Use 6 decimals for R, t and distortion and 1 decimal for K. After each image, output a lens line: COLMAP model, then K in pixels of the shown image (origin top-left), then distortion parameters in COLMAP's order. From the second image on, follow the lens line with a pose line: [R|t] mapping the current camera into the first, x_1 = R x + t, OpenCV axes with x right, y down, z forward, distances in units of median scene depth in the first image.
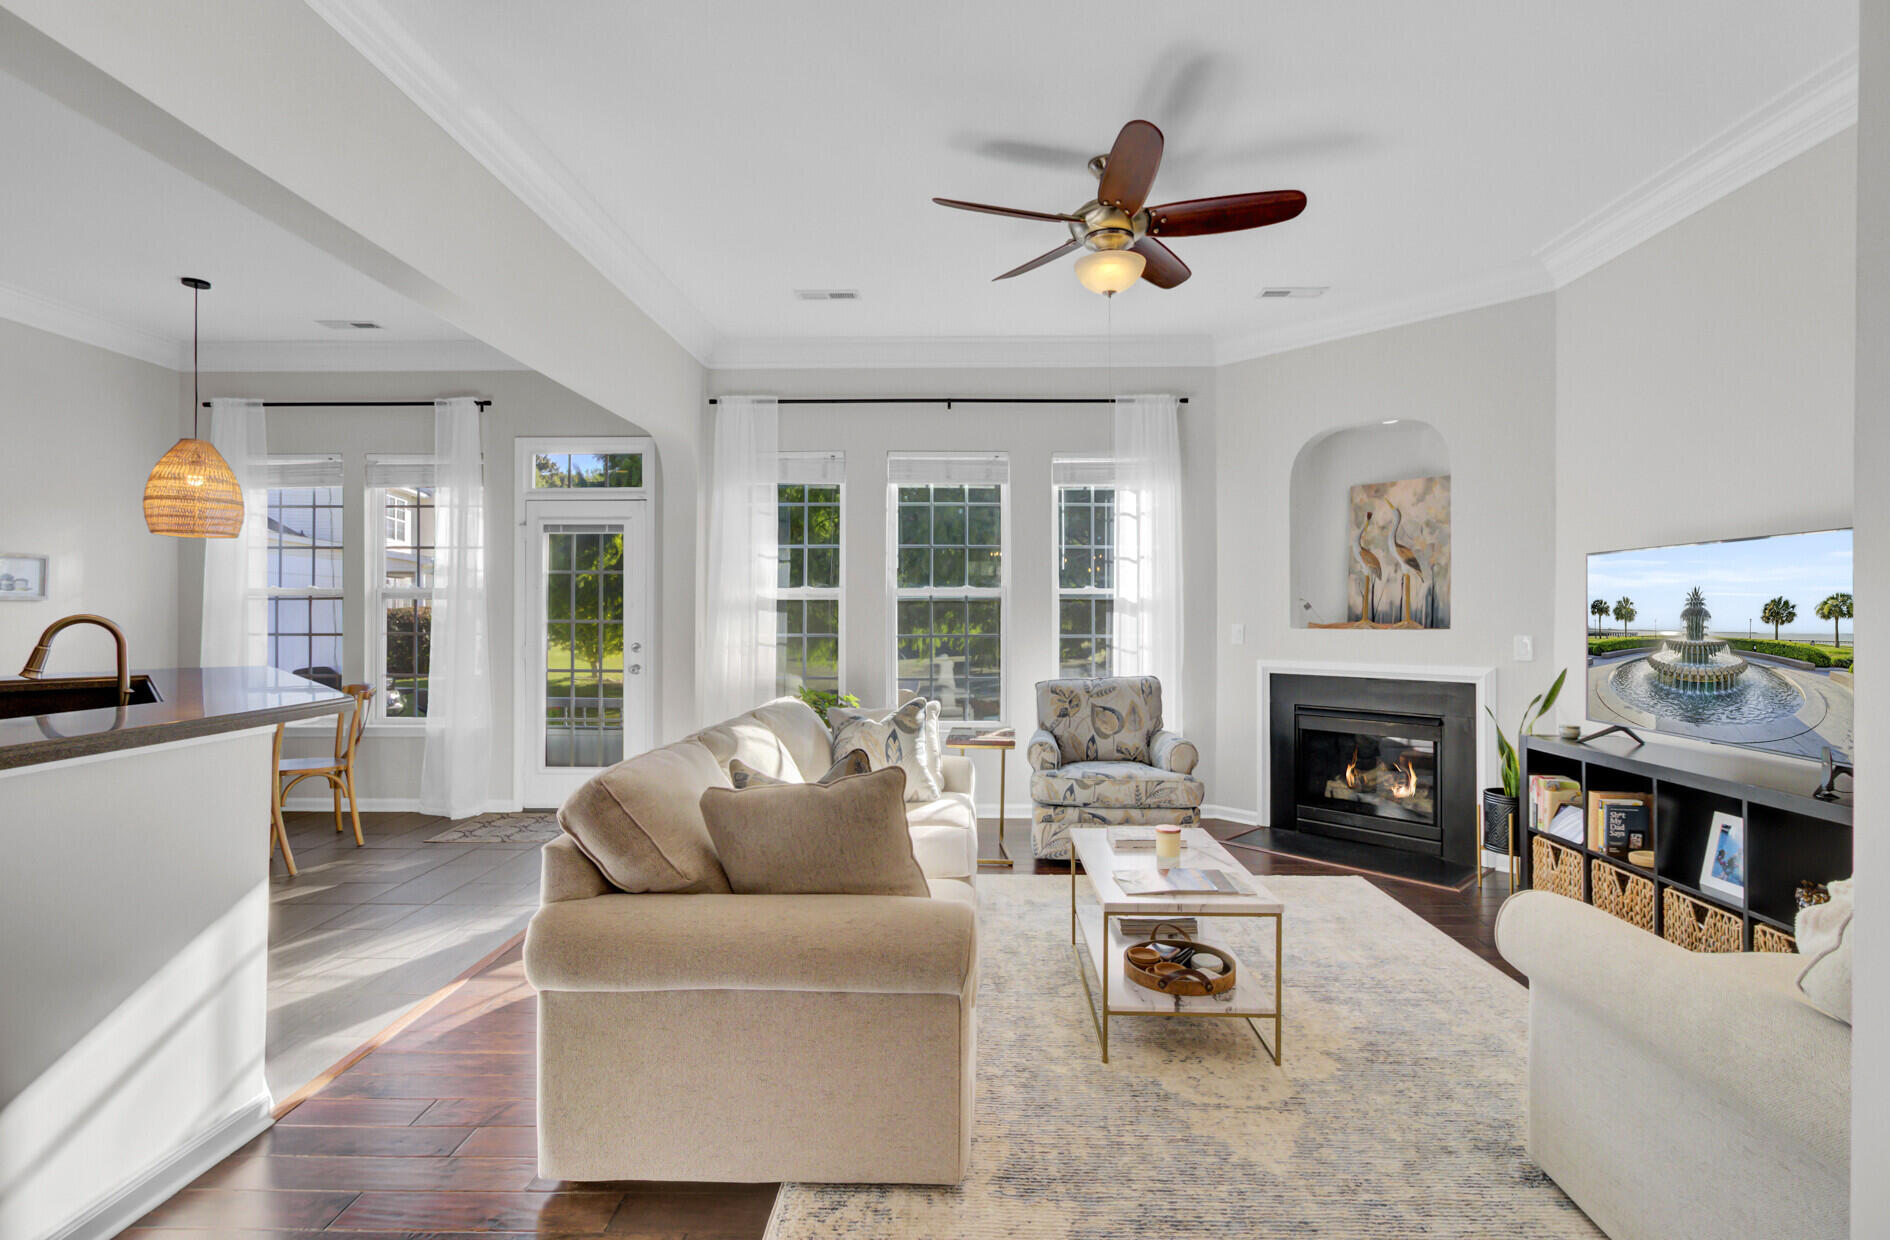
lens RADIAL K [[871.2, 0, 963.3], [0, 871.2, 615.0], [0, 0, 1]] dist [-0.012387, 0.007431]
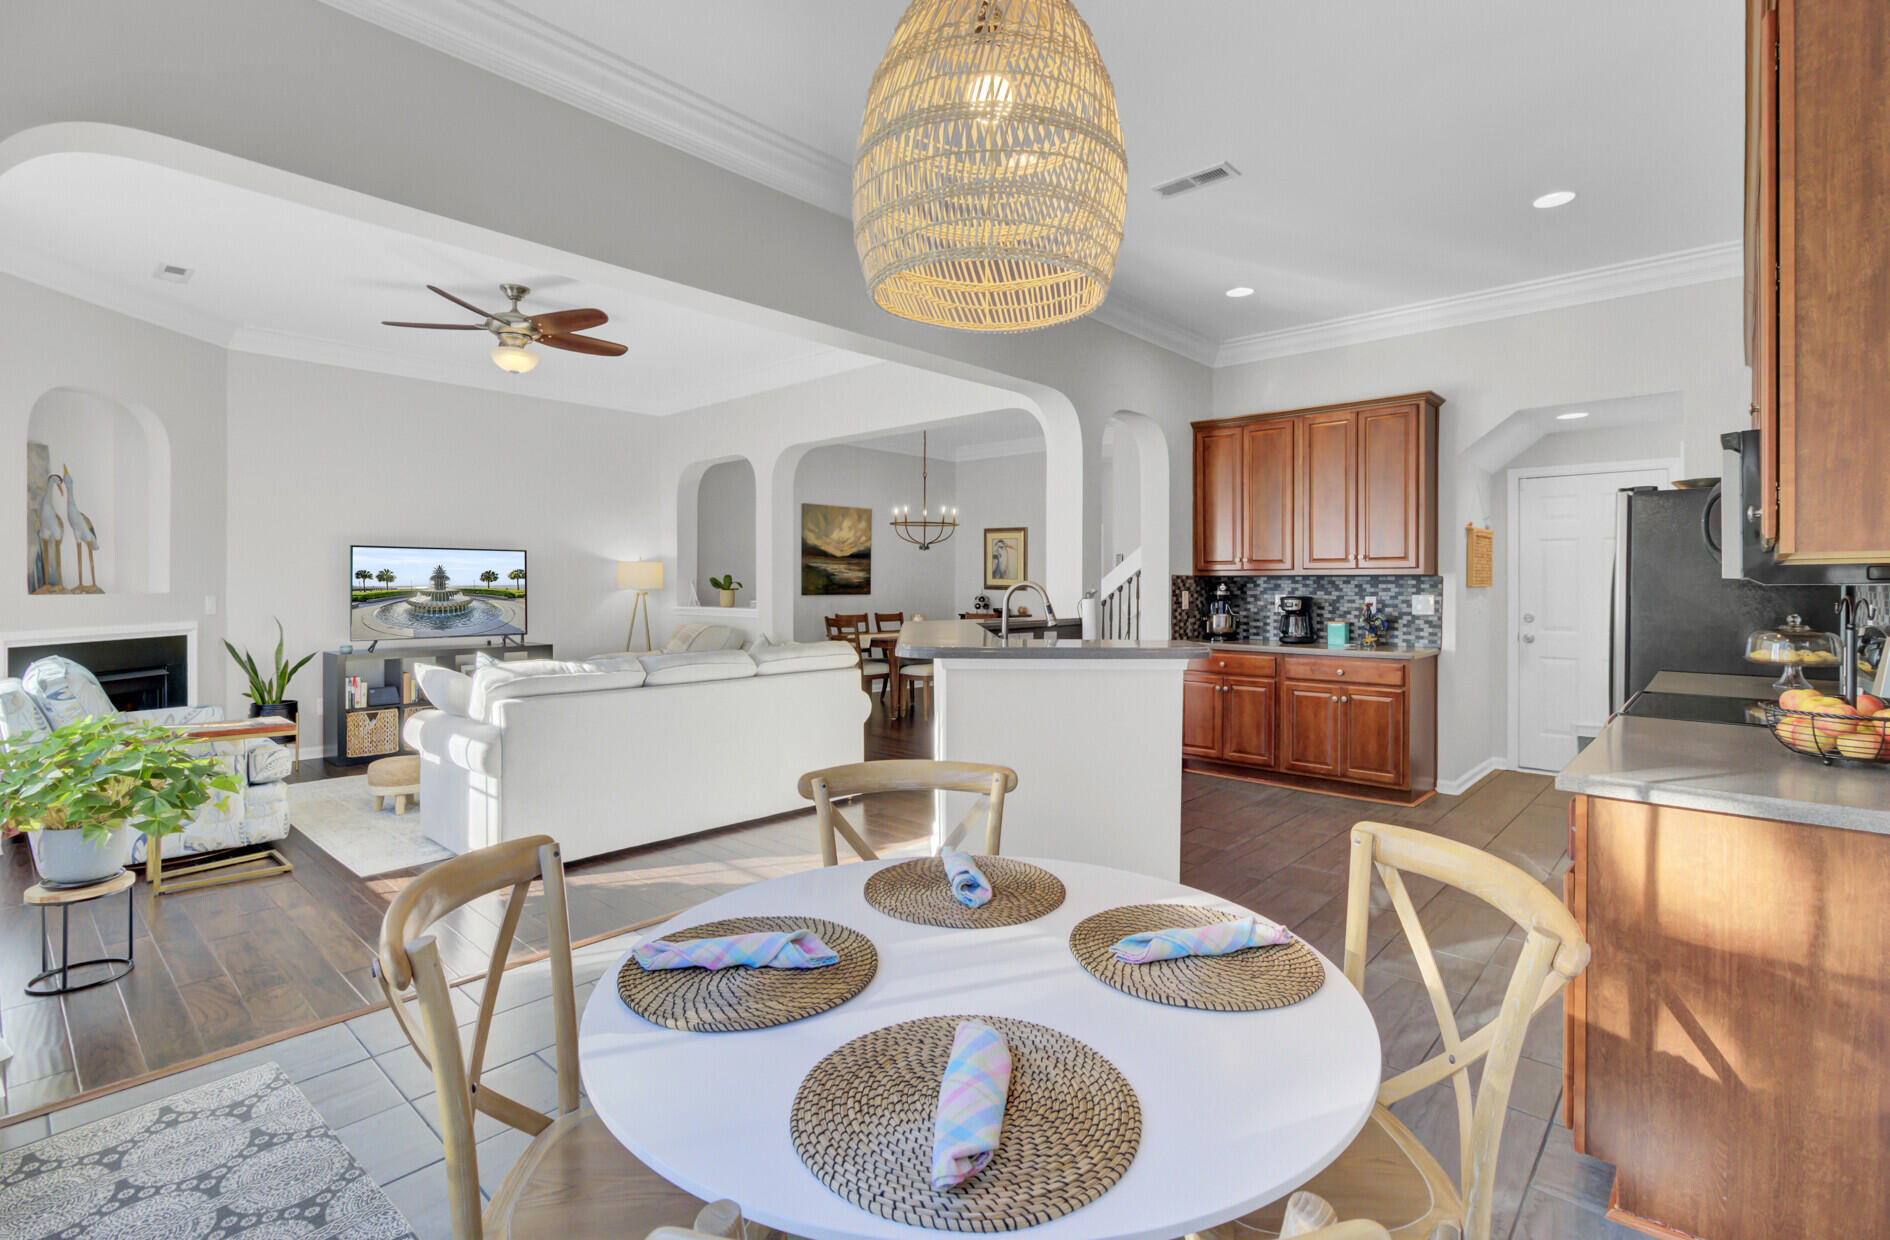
lens RADIAL K [[871.2, 0, 957.1], [0, 871.2, 589.3], [0, 0, 1]] dist [-0.012387, 0.007431]
pose [[-0.760248, -0.008295, 0.649580, -0.872606], [-0.000734, 0.999929, 0.011910, -0.000941], [-0.649633, 0.008578, -0.760200, 1.001122]]
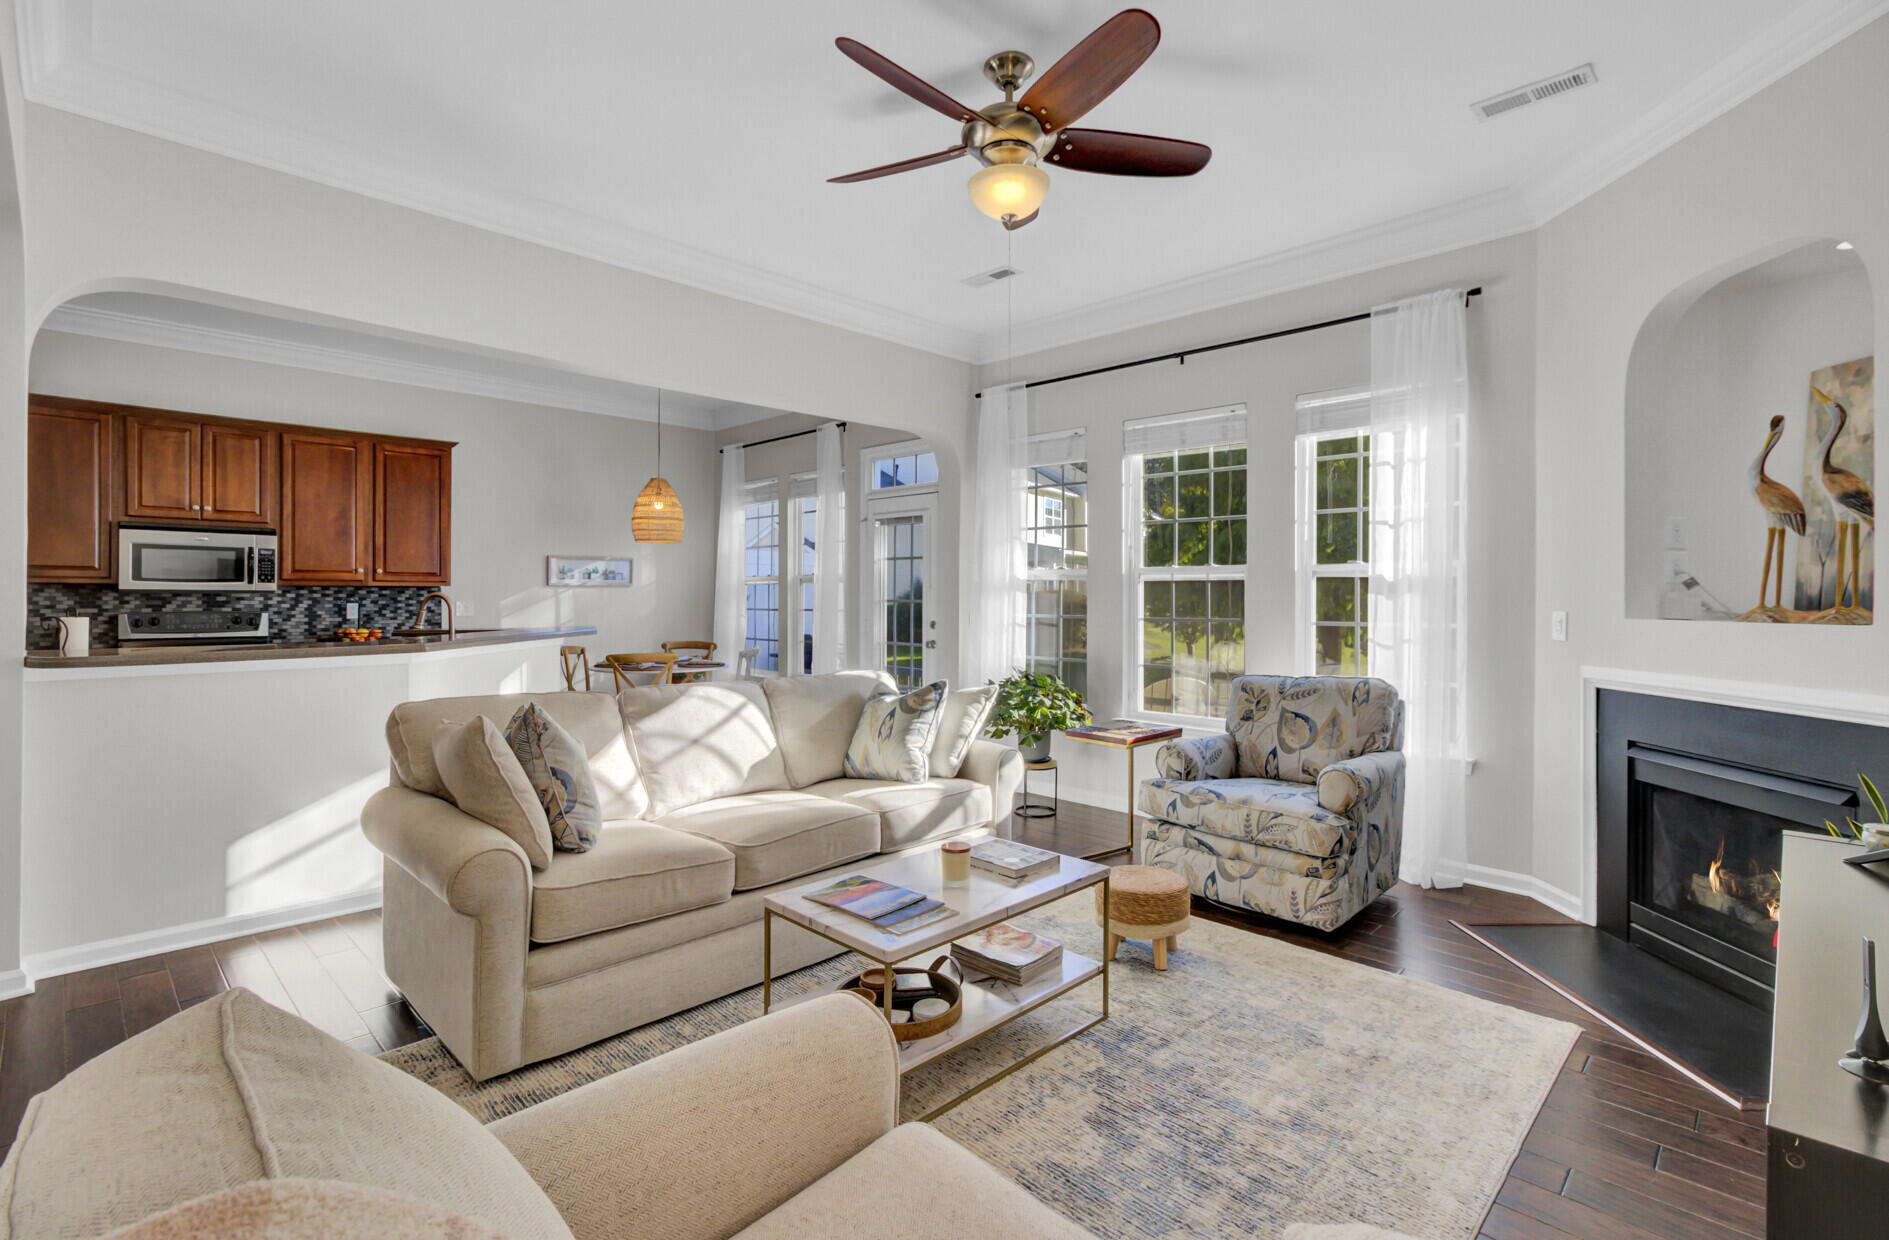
lens RADIAL K [[870.8, 0, 967.3], [0, 870.8, 598.9], [0, 0, 1]] dist [-0.012387, 0.007431]
pose [[0.738553, 0.003336, -0.674188, 0.426937], [-0.005501, 0.999984, -0.001078, 0.004774], [0.674173, 0.004504, 0.738559, 0.203913]]
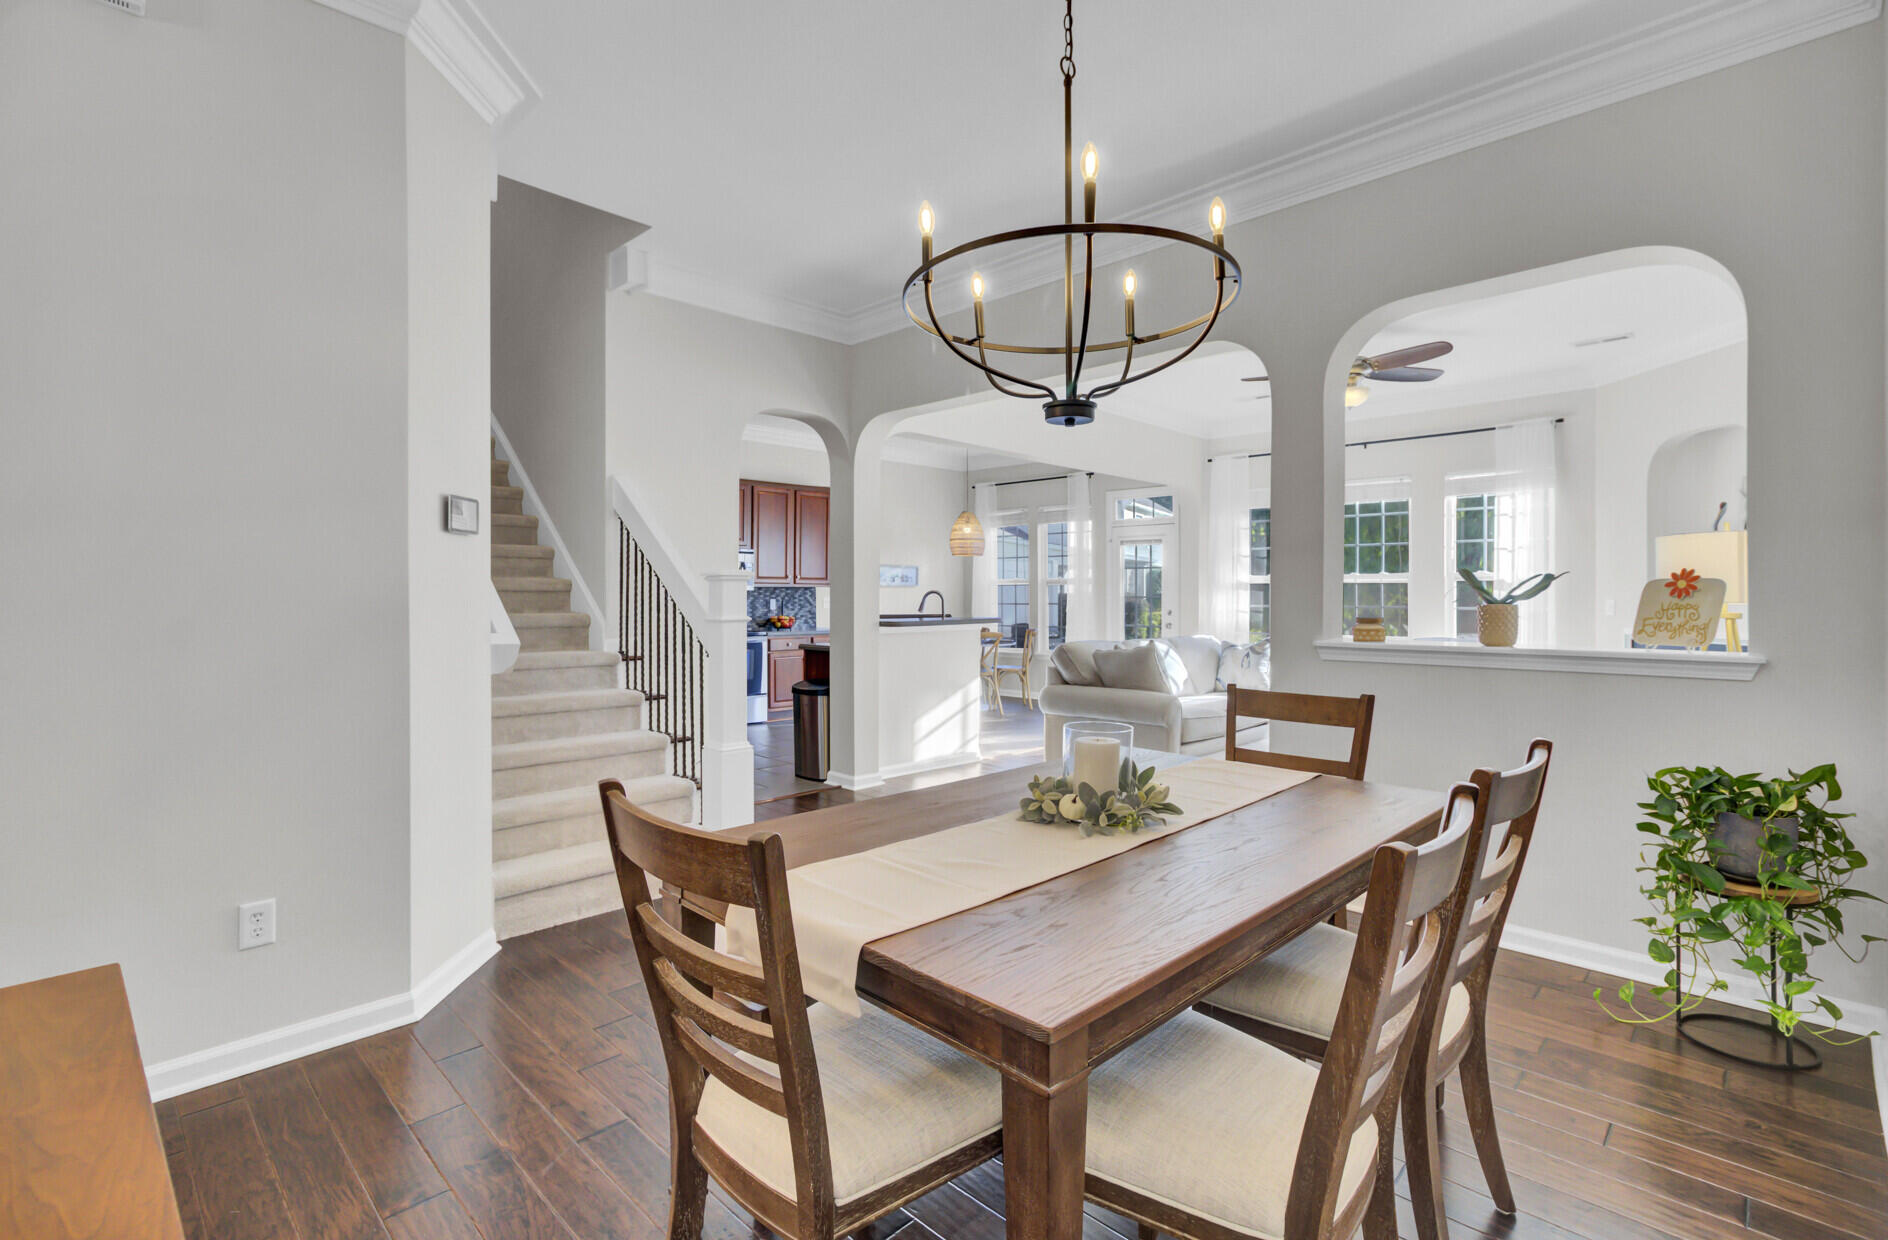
lens RADIAL K [[870.3, 0, 963.0], [0, 870.3, 598.1], [0, 0, 1]] dist [-0.012387, 0.007431]
pose [[0.736898, 0.001814, -0.676001, 0.465585], [-0.003774, 0.999992, -0.001430, 0.013184], [0.675993, 0.003605, 0.736899, -0.494235]]
